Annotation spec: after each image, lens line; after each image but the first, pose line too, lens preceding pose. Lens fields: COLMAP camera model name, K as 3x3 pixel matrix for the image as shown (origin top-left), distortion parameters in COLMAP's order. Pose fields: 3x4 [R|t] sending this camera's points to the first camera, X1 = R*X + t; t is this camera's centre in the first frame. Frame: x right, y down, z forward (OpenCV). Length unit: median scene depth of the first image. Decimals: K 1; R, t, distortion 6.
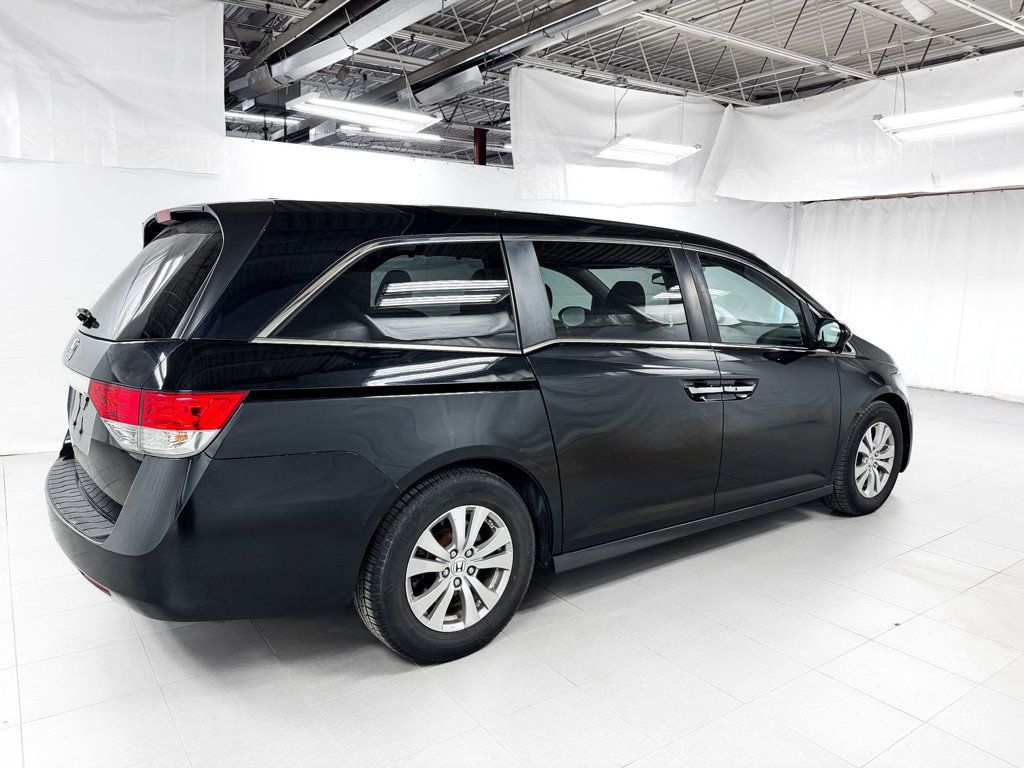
lens RADIAL K [[733.8, 0, 507.2], [0, 733.8, 379.7], [0, 0, 1]] dist [0.032279, -0.042540]
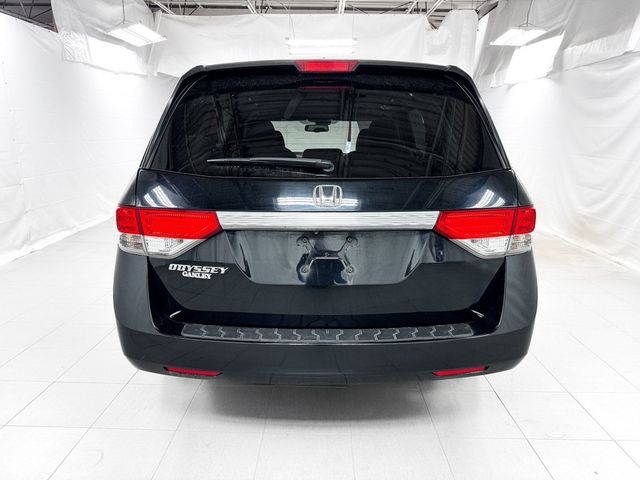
lens RADIAL K [[458.6, 0, 317.0], [0, 458.6, 237.3], [0, 0, 1]] dist [0.032279, -0.042540]
pose [[0.590372, -0.185898, 0.785431, -0.381069], [0.112461, 0.982569, 0.148026, -0.027273], [-0.799258, 0.000940, 0.600987, 0.216686]]
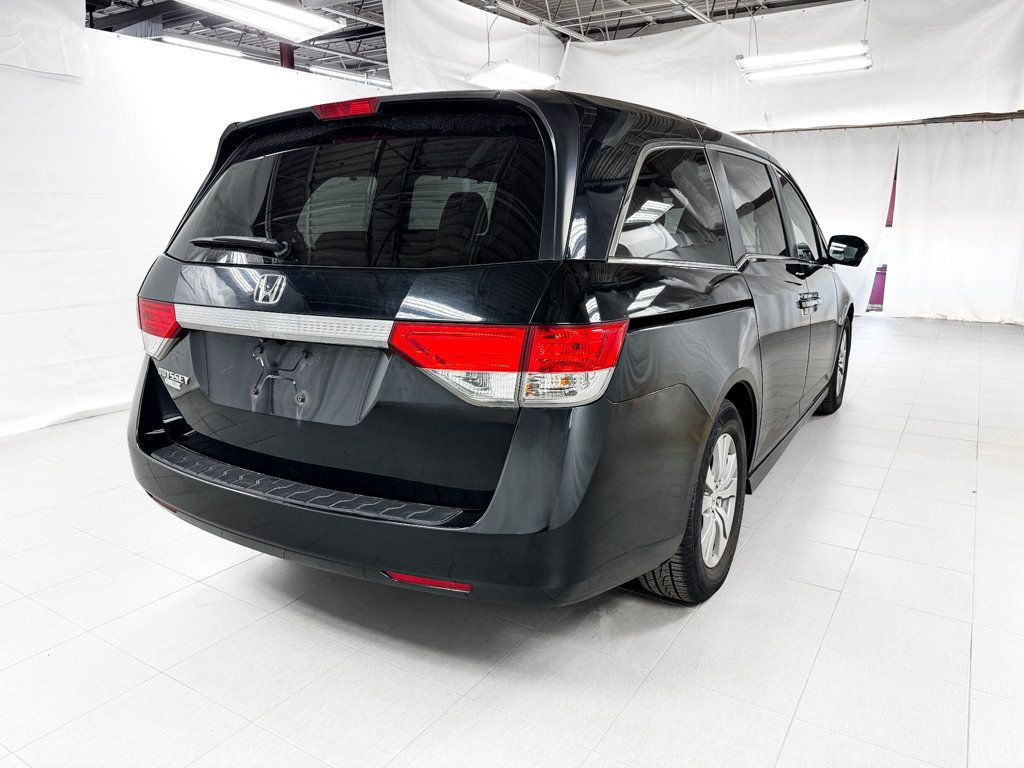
lens RADIAL K [[733.8, 0, 507.2], [0, 733.8, 379.7], [0, 0, 1]] dist [0.032279, -0.042540]
pose [[0.924799, -0.096256, 0.368078, -0.225617], [0.069249, 0.993892, 0.085924, 0.000382], [-0.374101, -0.053973, 0.925816, 0.080101]]
